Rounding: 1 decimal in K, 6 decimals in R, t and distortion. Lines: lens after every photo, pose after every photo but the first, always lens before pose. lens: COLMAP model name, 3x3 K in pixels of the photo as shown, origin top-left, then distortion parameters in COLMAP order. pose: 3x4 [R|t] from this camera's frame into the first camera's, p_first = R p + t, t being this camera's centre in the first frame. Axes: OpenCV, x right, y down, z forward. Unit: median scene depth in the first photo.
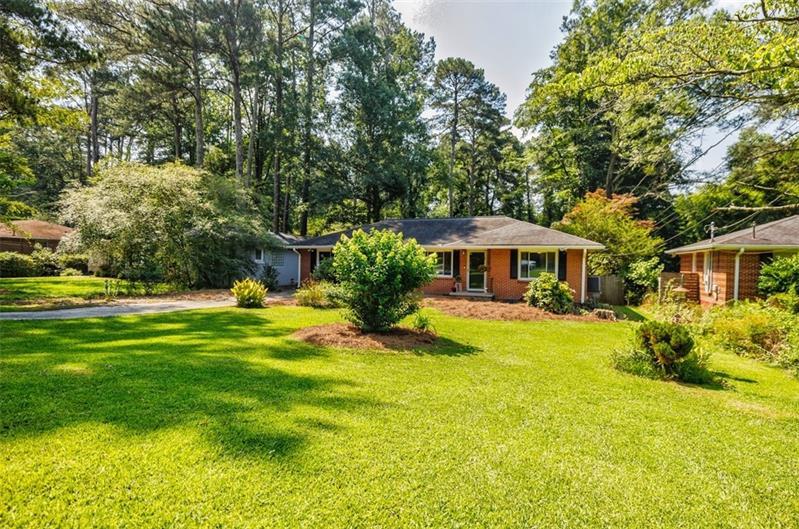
lens RADIAL K [[401.9, 0, 400.6], [0, 401.9, 266.6], [0, 0, 1]] dist [-0.003304, 0.000497]
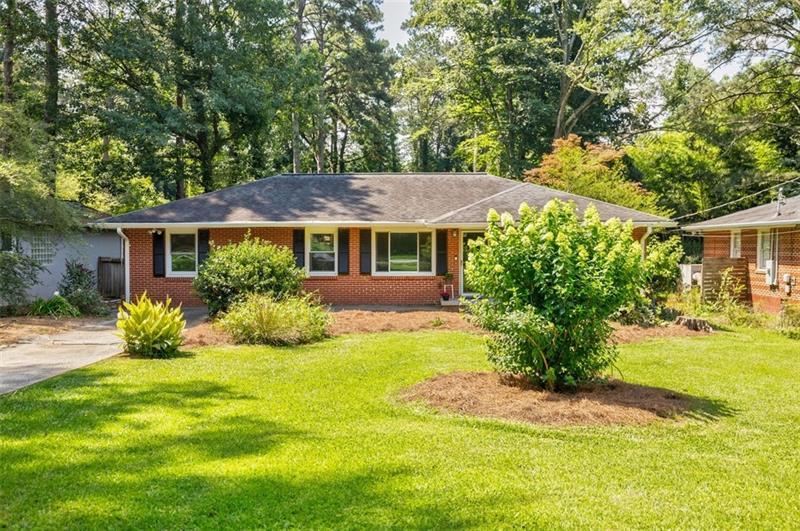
lens RADIAL K [[657.2, 0, 402.2], [0, 657.2, 269.6], [0, 0, 1]] dist [-0.003977, -0.010675]
pose [[0.935930, -0.031477, 0.350775, -0.259817], [0.021671, 0.999258, 0.031847, -0.014075], [-0.351518, -0.022205, 0.935918, 0.112213]]
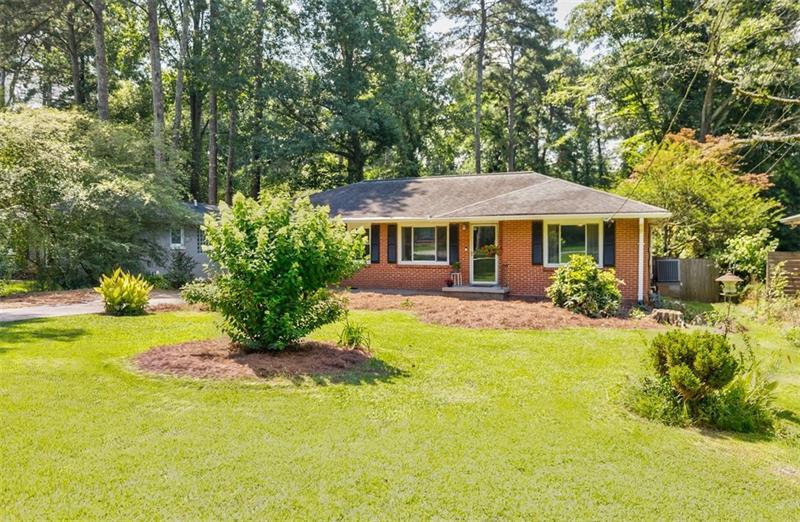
lens RADIAL K [[580.8, 0, 401.0], [0, 580.8, 253.4], [0, 0, 1]] dist [0.004697, 0.000784]
pose [[0.999361, -0.017419, -0.031224, 0.080905], [0.017569, 0.999835, 0.004527, 0.002075], [0.031140, -0.005073, 0.999502, 0.031440]]
